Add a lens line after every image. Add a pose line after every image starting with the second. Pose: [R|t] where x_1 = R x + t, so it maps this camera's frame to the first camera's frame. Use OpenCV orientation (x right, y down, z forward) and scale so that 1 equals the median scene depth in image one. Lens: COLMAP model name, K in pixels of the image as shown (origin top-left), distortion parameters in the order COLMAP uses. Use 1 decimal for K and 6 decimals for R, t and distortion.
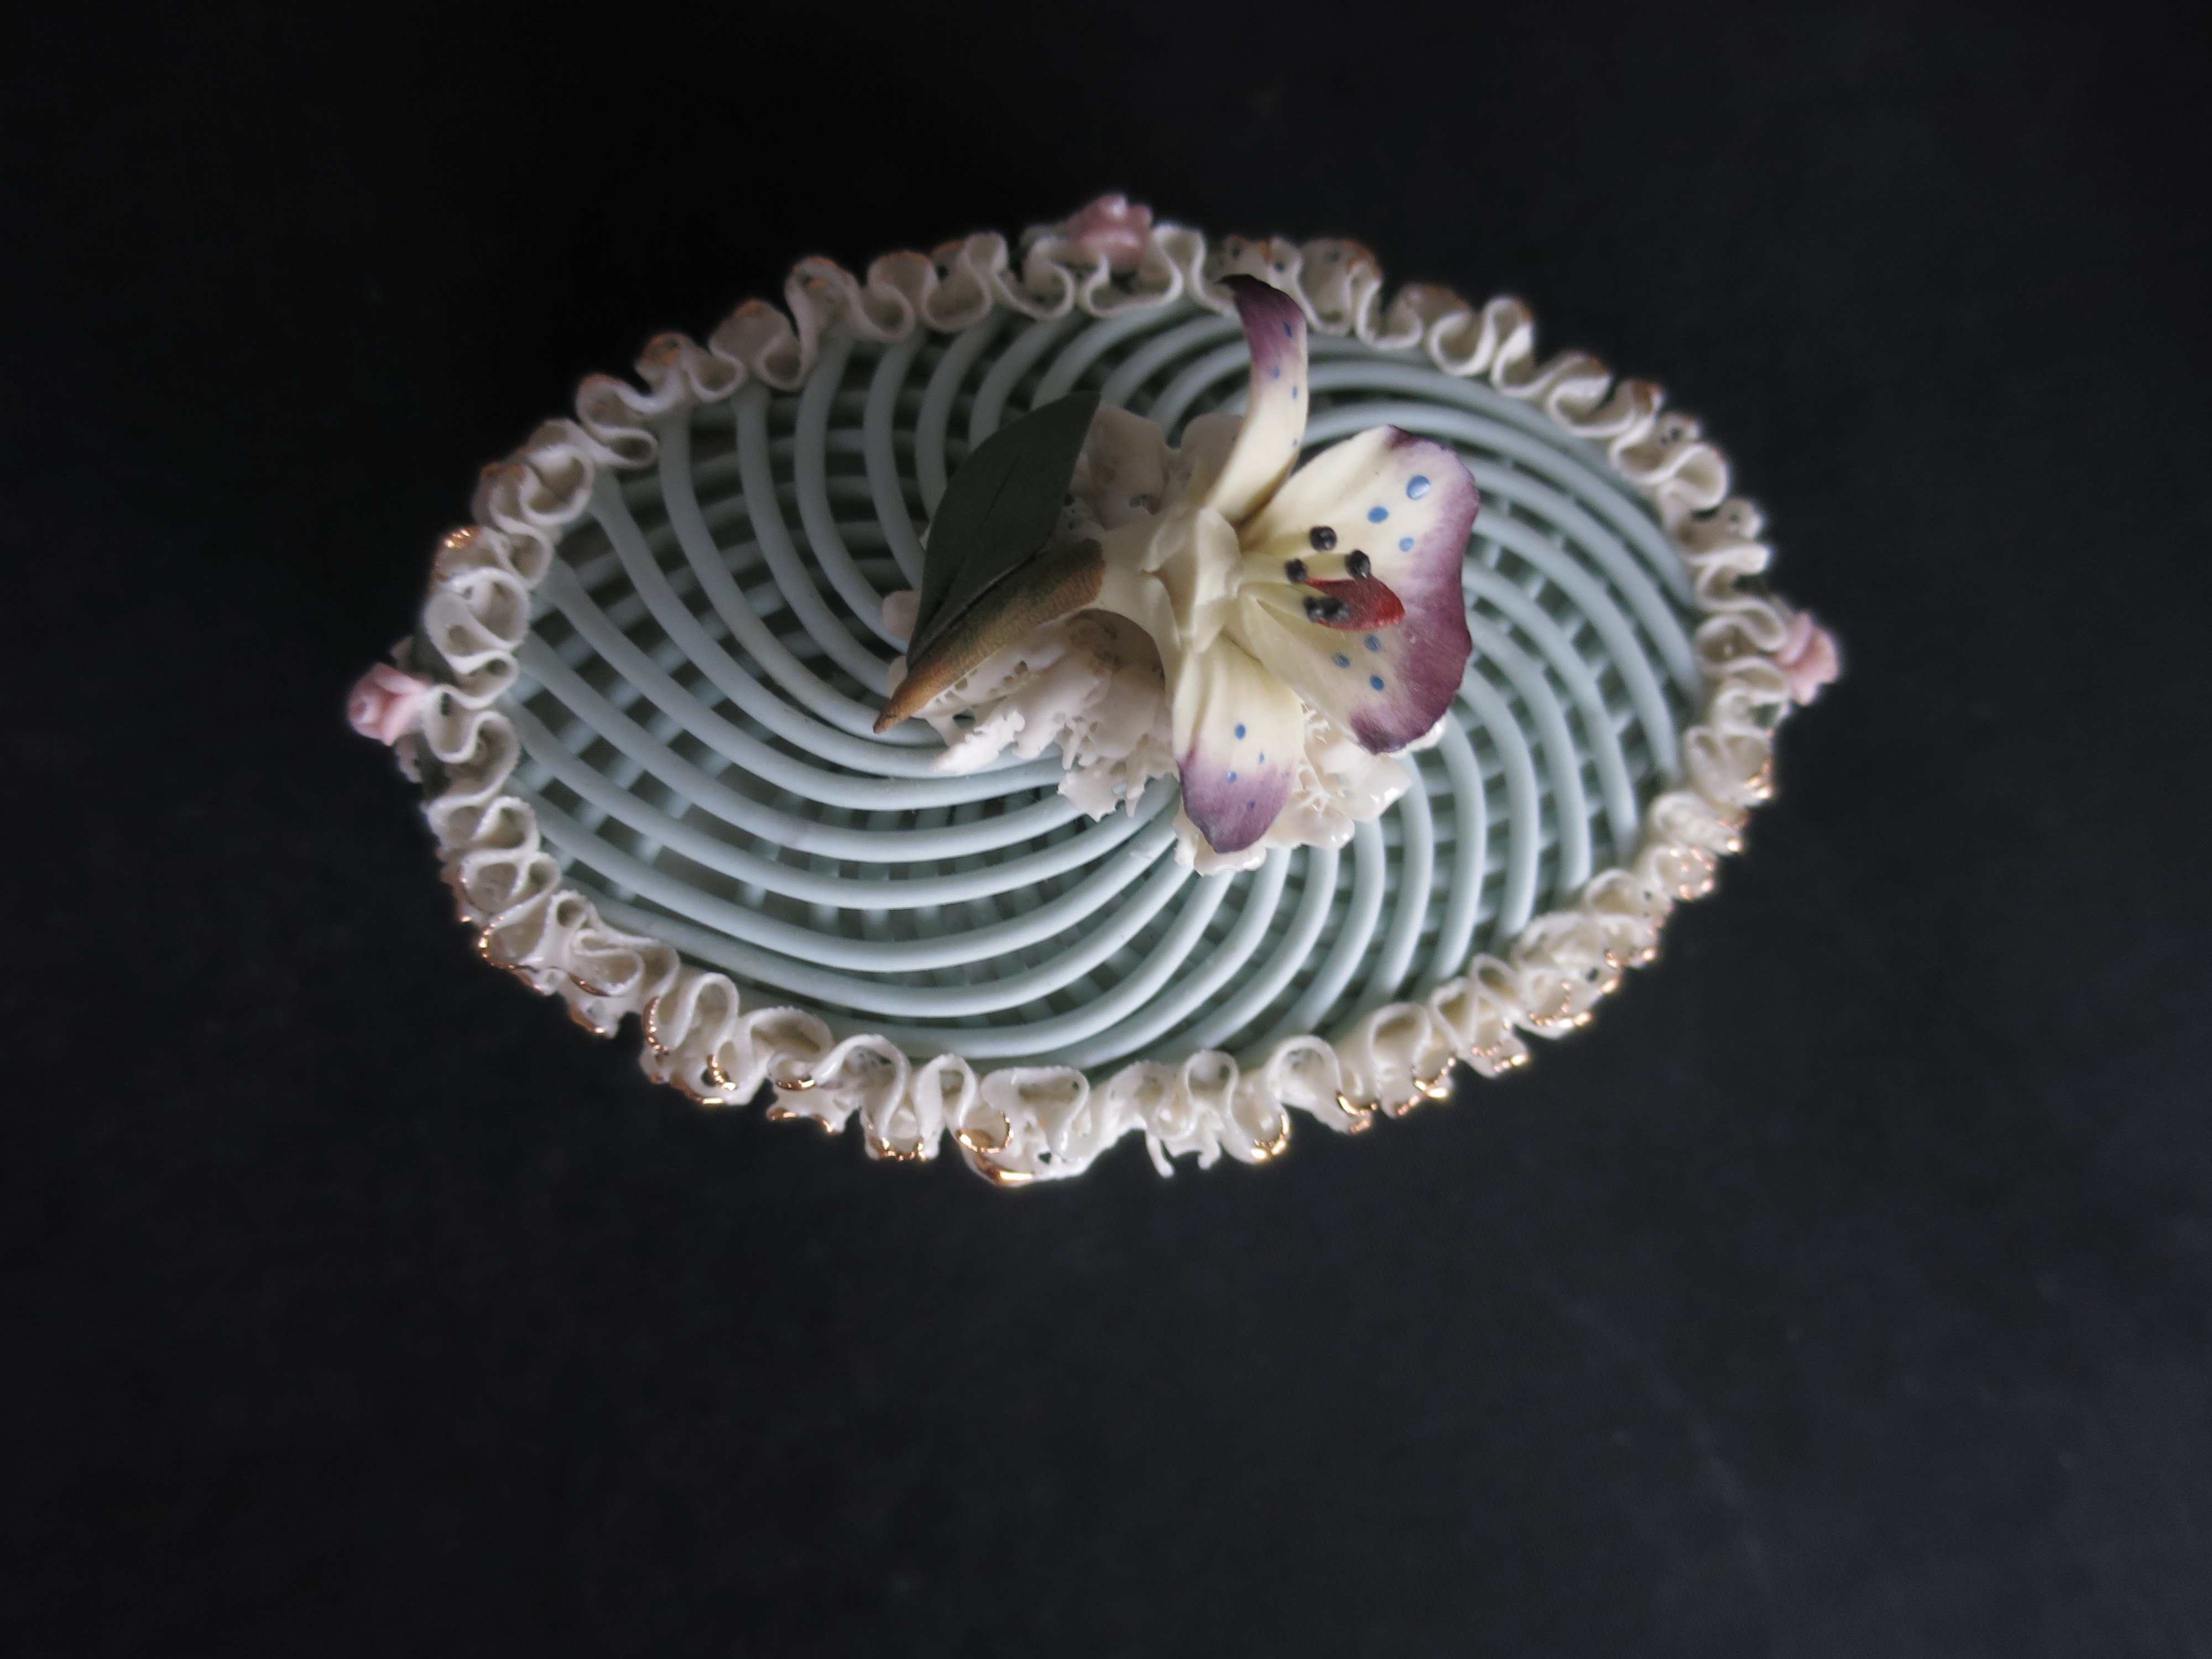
lens RADIAL K [[1615.6, 0, 1116.5], [0, 1615.6, 833.9], [0, 0, 1]] dist [-0.043680, 0.009032]
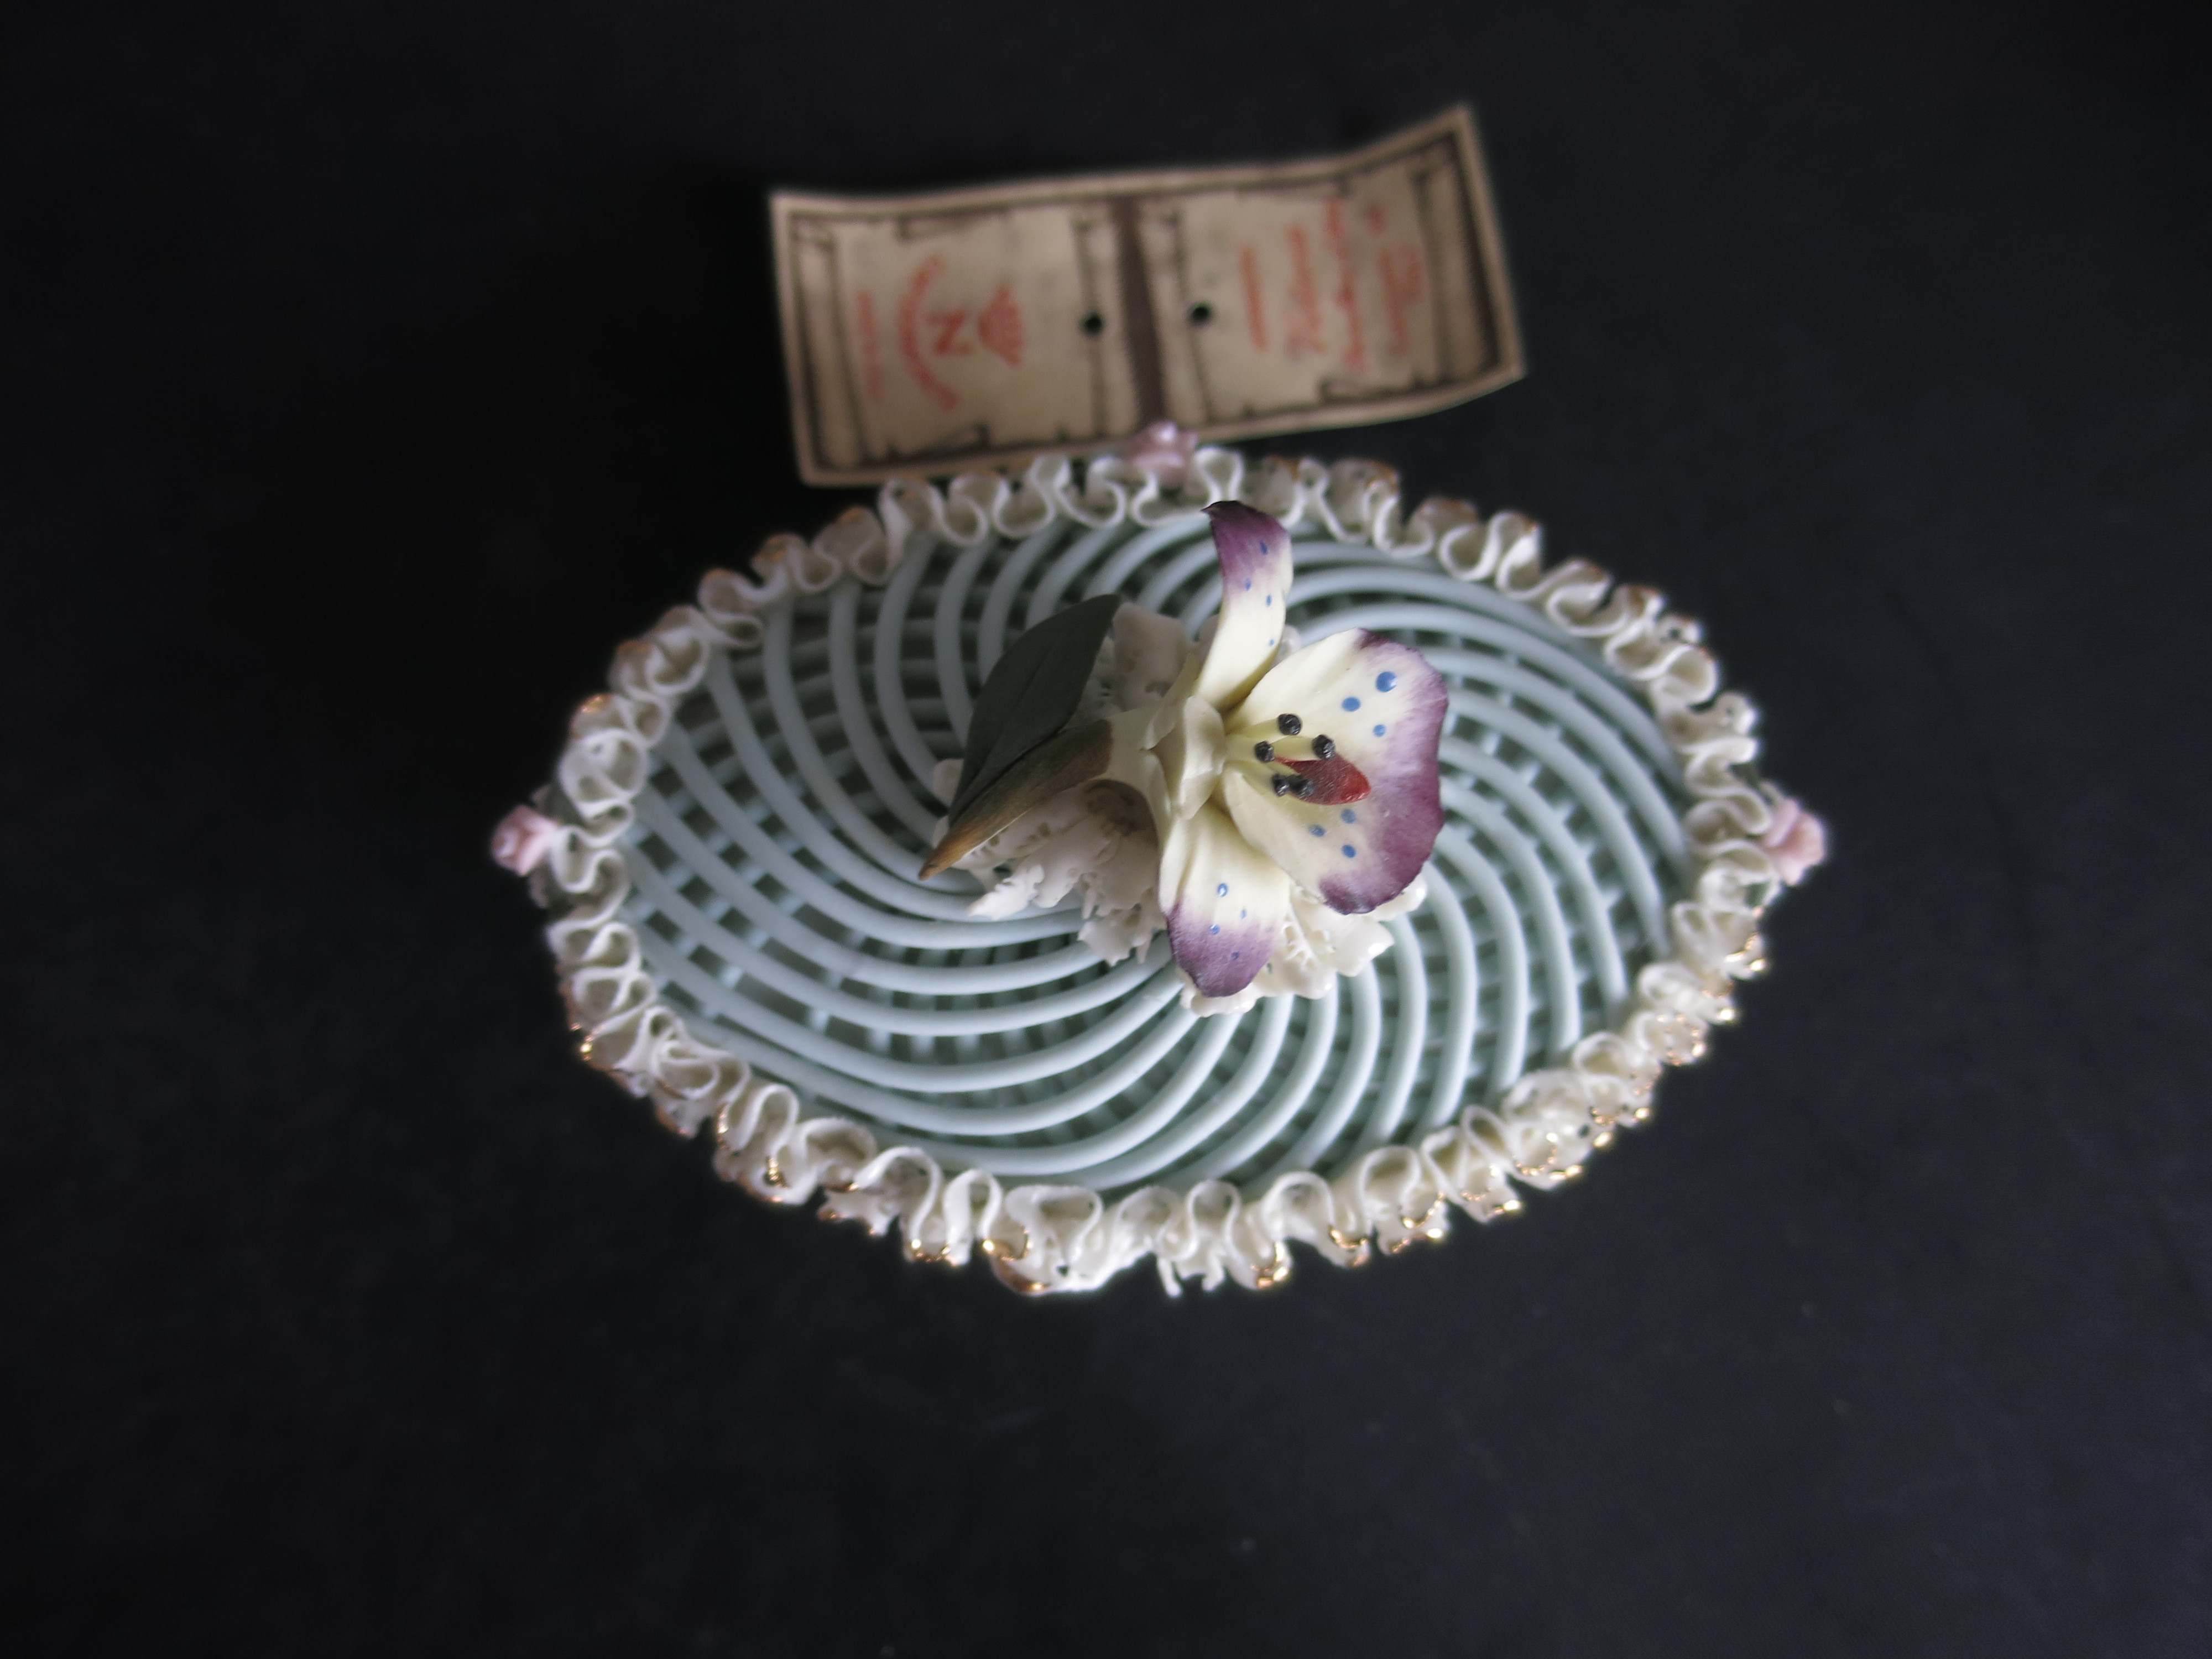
lens RADIAL K [[1615.6, 0, 1105.8], [0, 1615.6, 815.7], [0, 0, 1]] dist [-0.043680, 0.009032]
pose [[0.992032, 0.031376, -0.122018, 0.111459], [-0.044809, 0.993036, -0.108954, 0.010800], [0.117750, 0.113553, 0.986530, -0.119520]]
